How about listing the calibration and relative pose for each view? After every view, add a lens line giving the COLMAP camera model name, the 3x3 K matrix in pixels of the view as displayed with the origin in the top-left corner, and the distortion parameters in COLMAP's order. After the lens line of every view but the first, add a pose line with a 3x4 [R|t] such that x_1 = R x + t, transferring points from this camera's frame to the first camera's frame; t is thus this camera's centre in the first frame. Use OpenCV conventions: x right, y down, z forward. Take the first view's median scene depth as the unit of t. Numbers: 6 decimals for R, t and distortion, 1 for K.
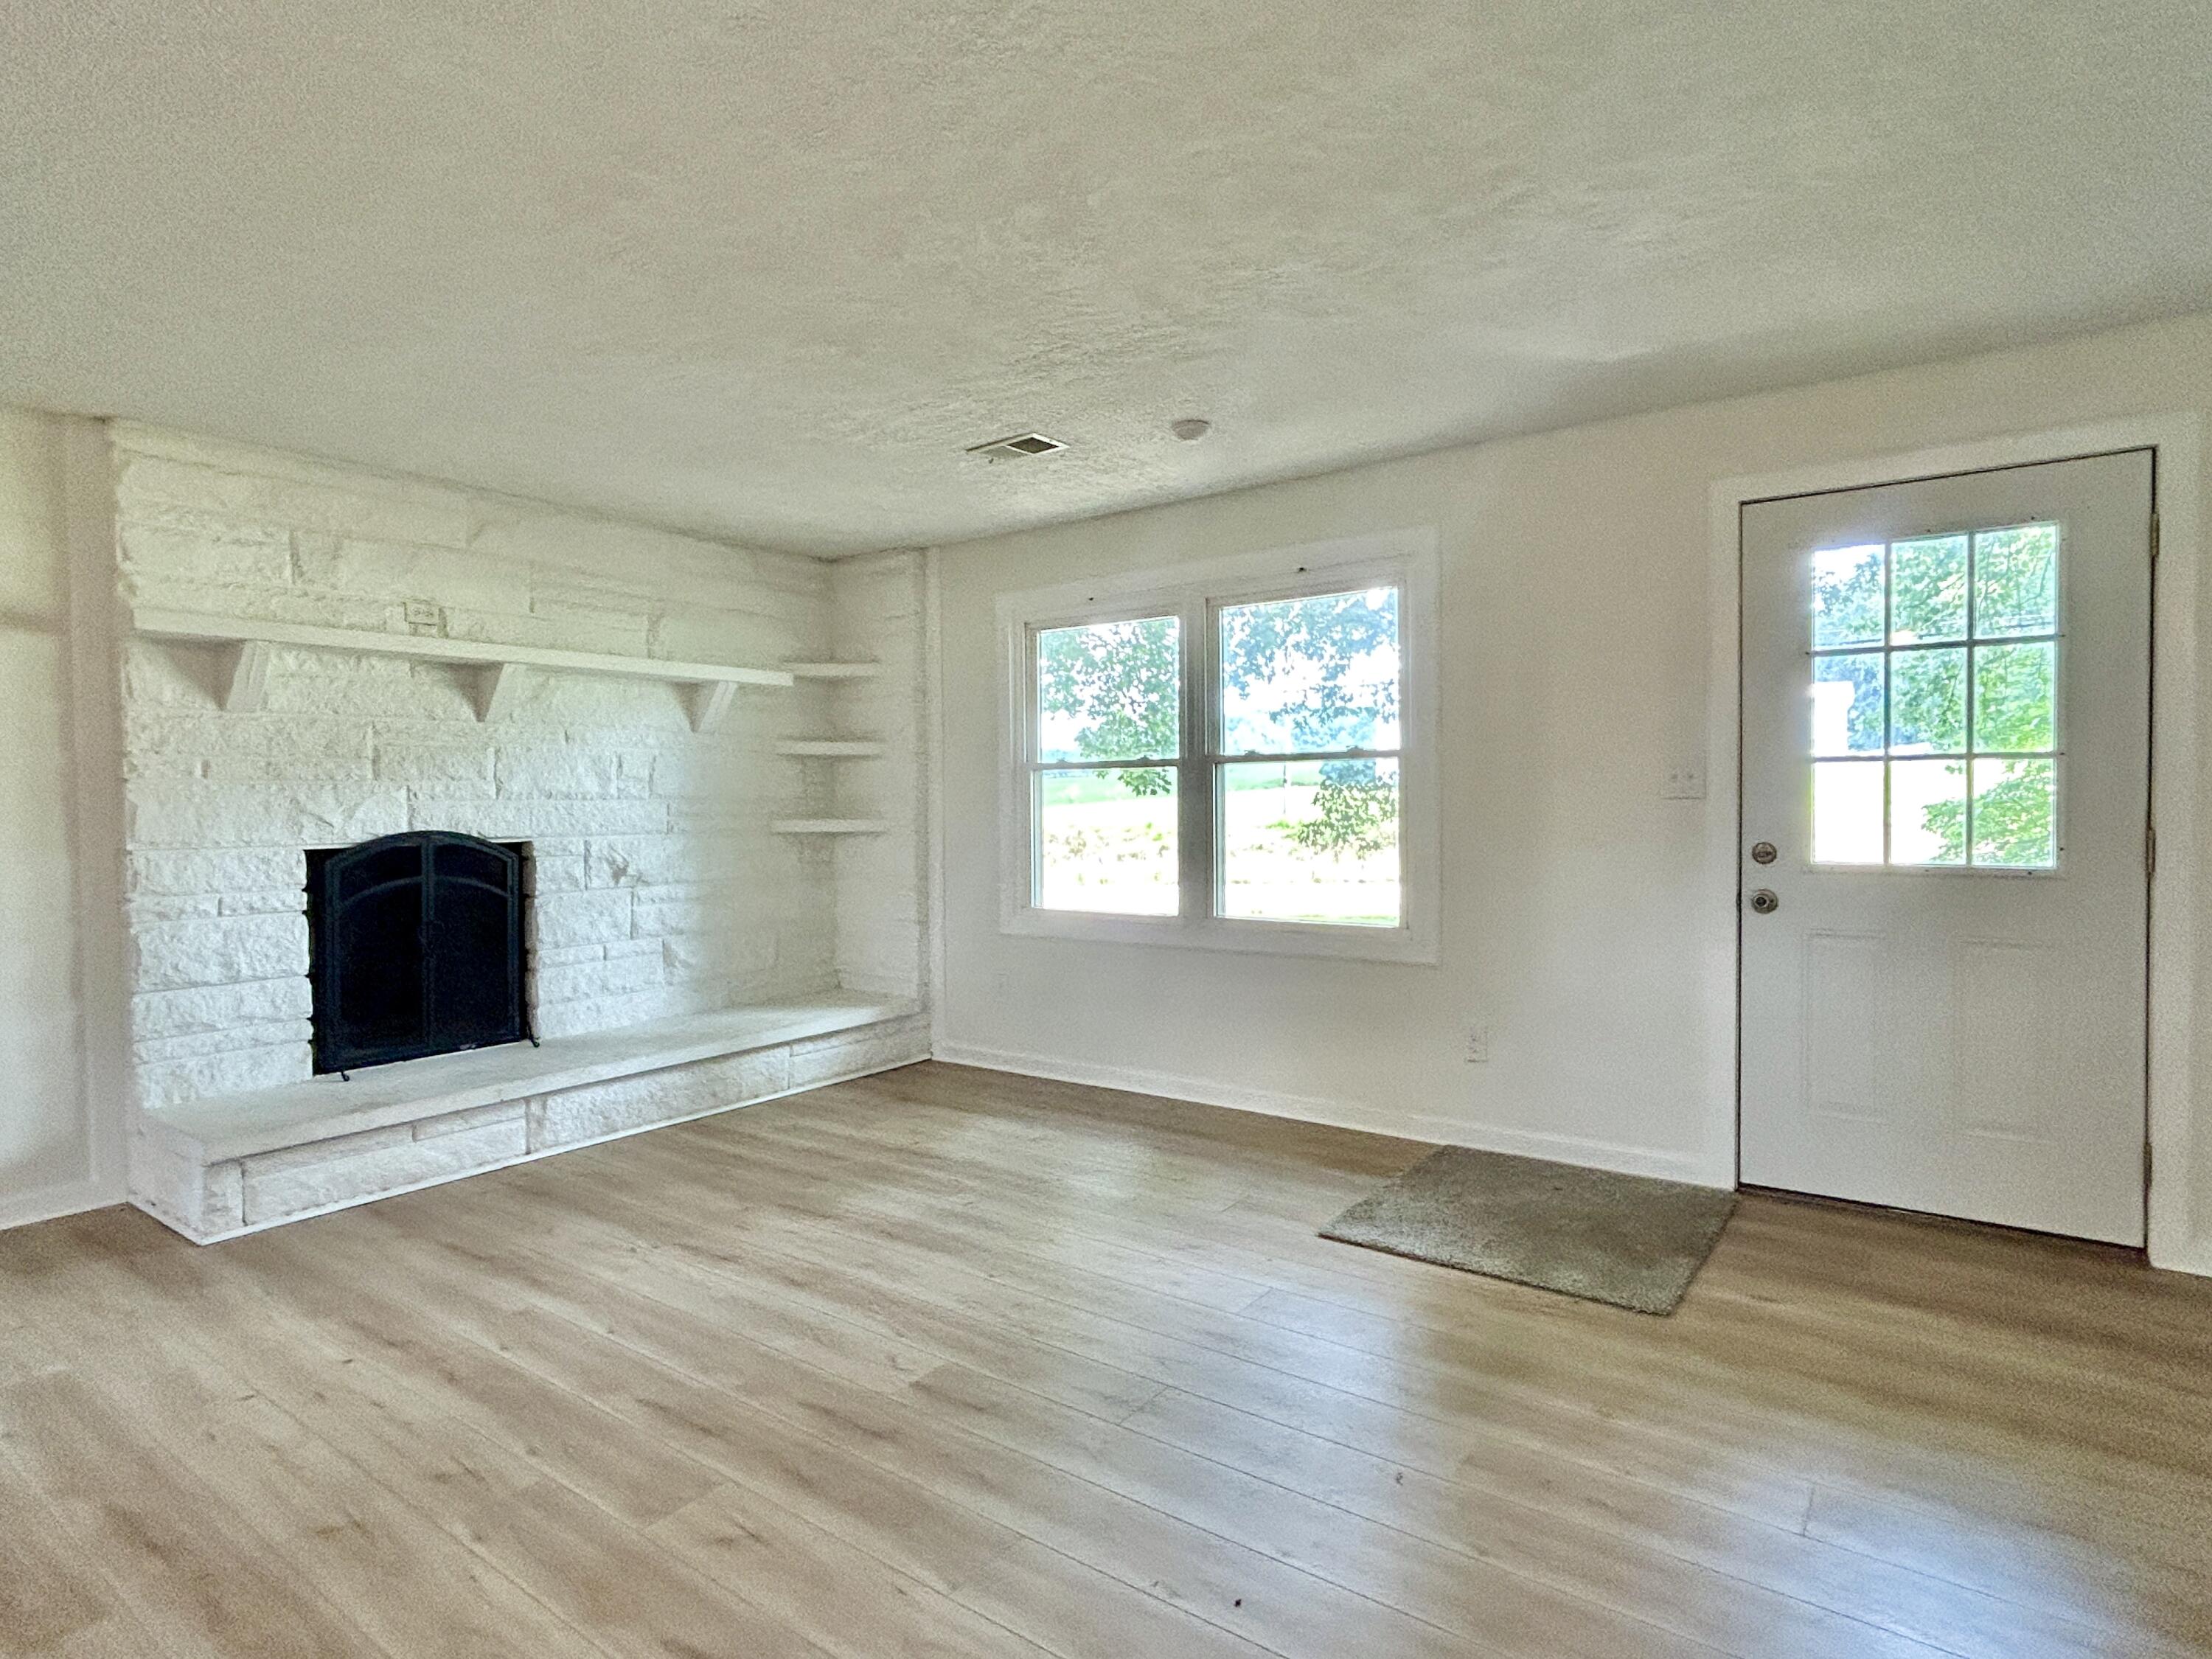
lens RADIAL K [[1190.0, 0, 1092.6], [0, 1190.0, 824.2], [0, 0, 1]] dist [-0.003599, 0.001313]
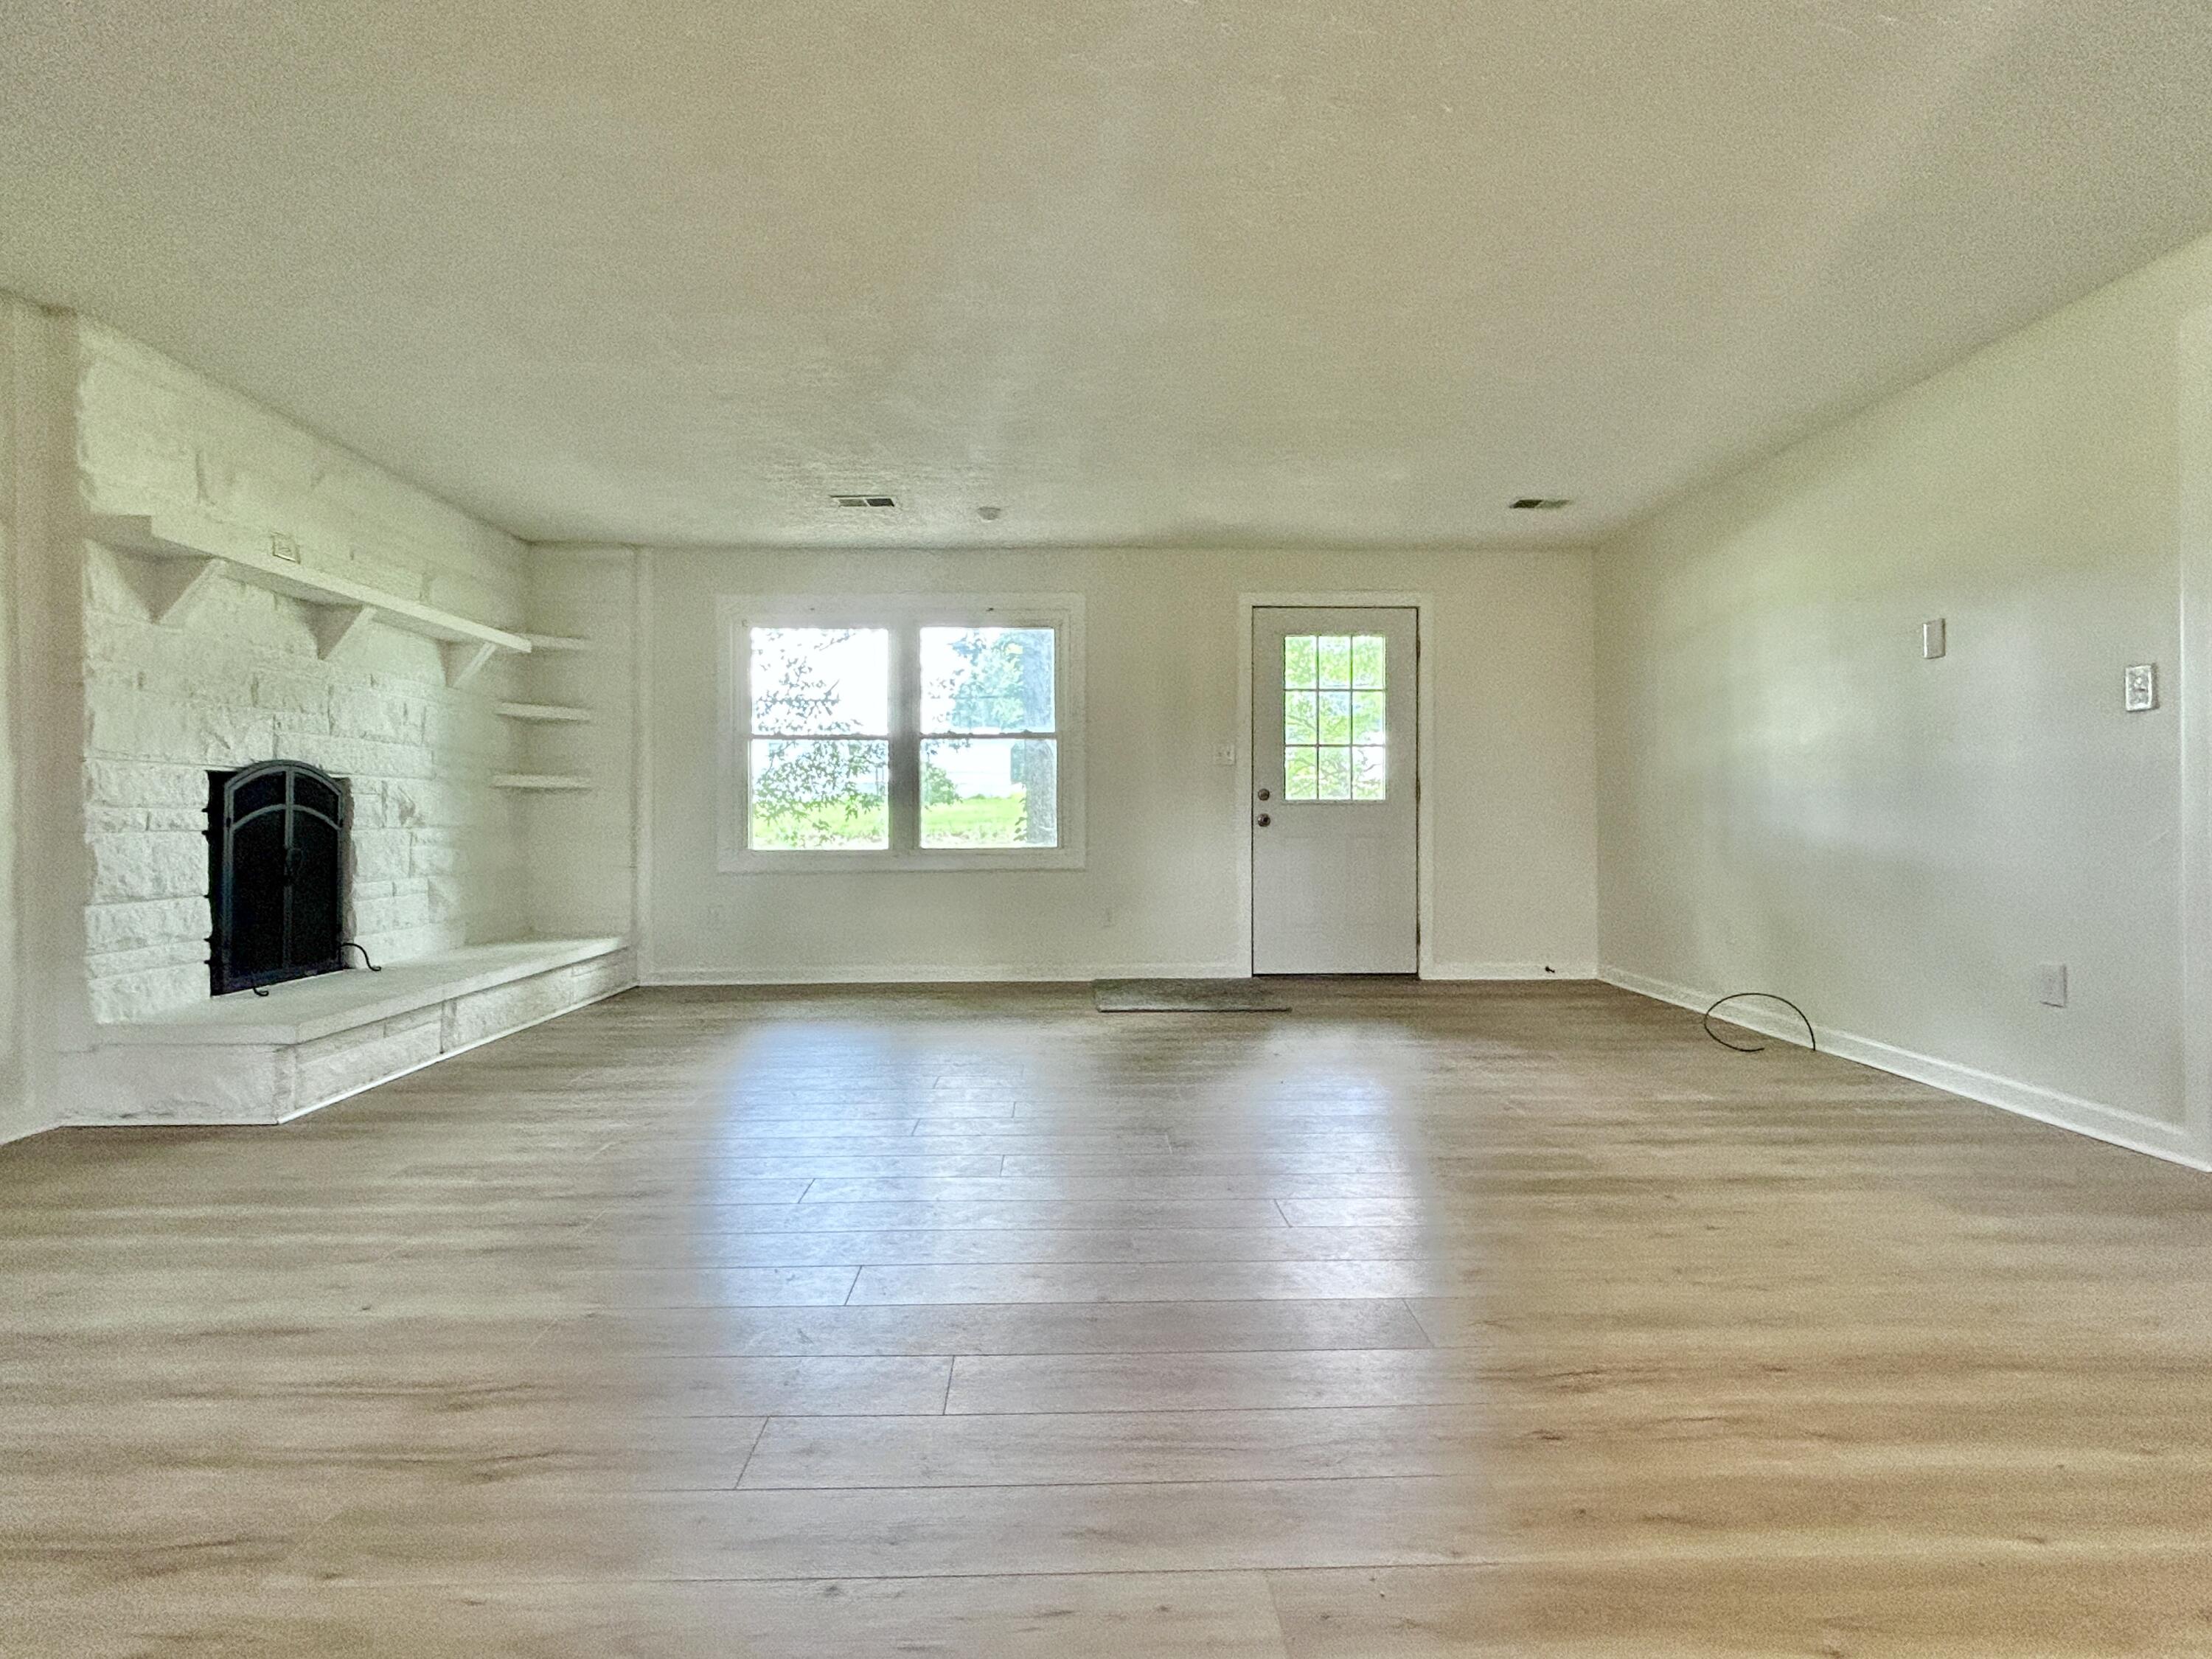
lens RADIAL K [[1145.6, 0, 1106.0], [0, 1145.6, 829.5], [0, 0, 1]] dist [-0.003165, -0.000404]
pose [[0.781256, 0.002690, 0.624205, -0.627823], [0.007759, 0.999872, -0.014021, 0.085262], [-0.624163, 0.015797, 0.781134, -0.209814]]
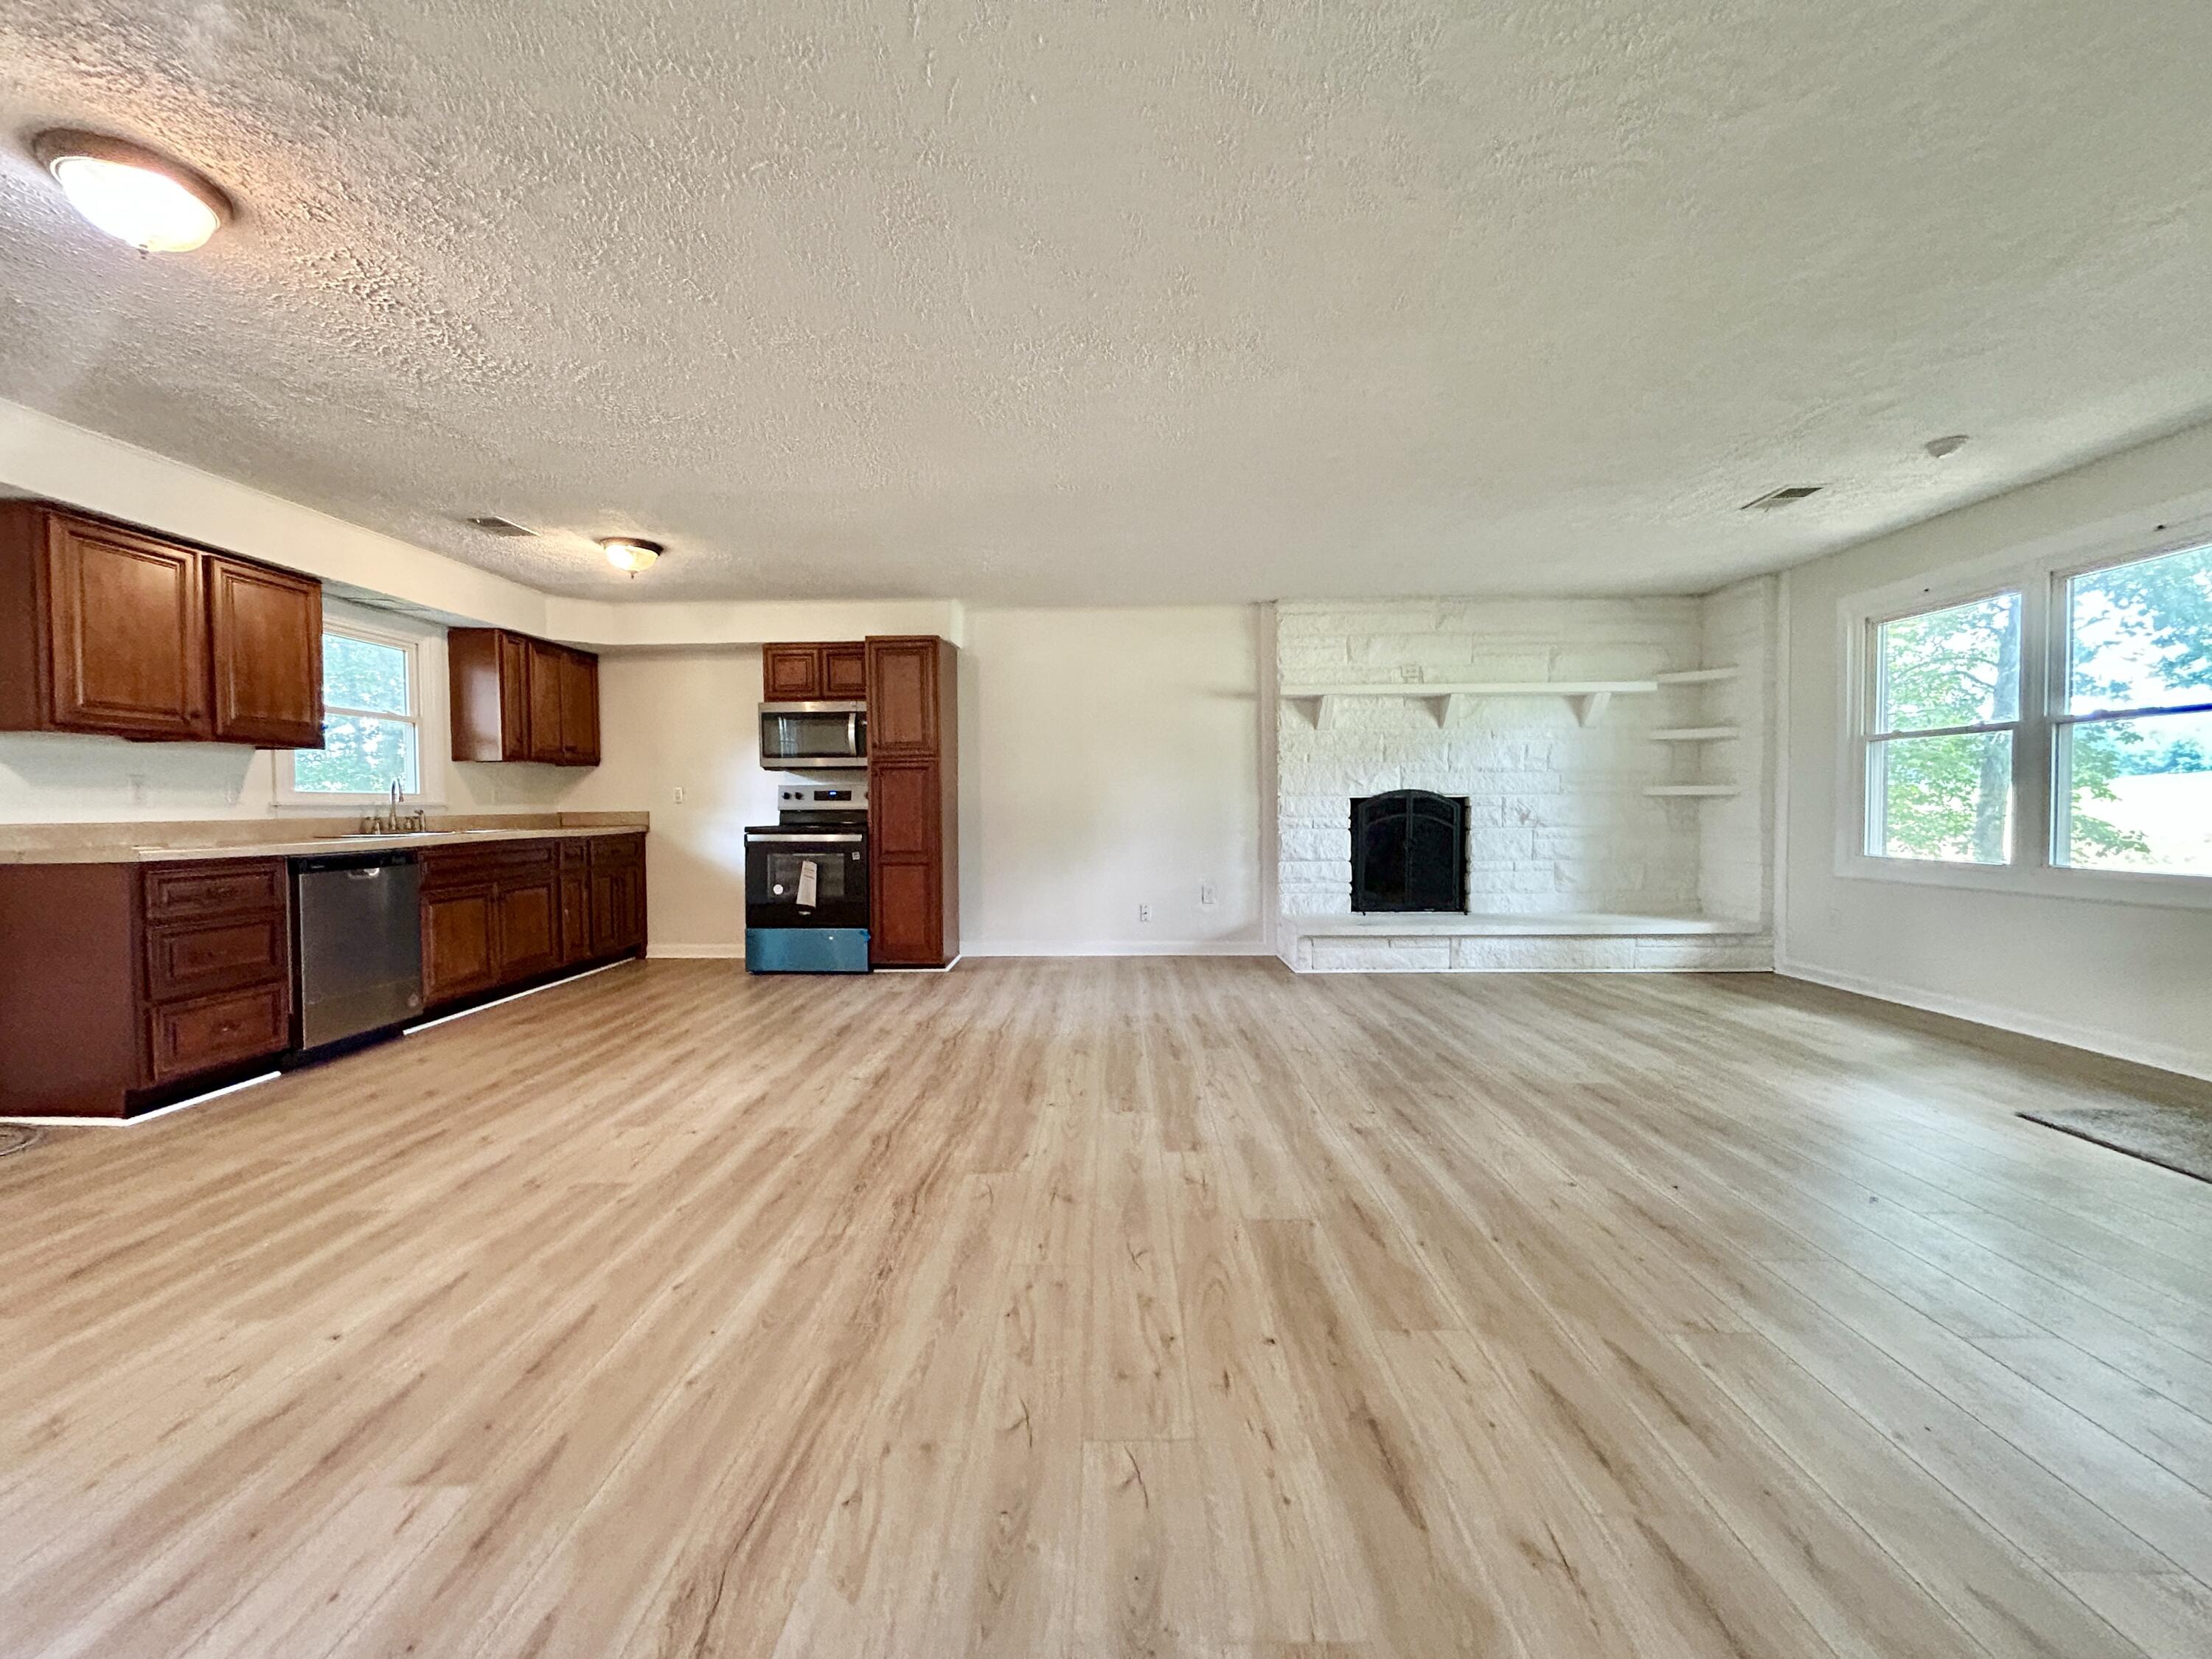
lens RADIAL K [[896.6, 0, 1089.3], [0, 896.6, 825.9], [0, 0, 1]] dist [-0.002528, -0.000163]
pose [[0.574736, 0.024566, -0.817970, 0.293843], [-0.016192, 0.999695, 0.018647, 0.044728], [0.818179, 0.002527, 0.574958, -0.205164]]
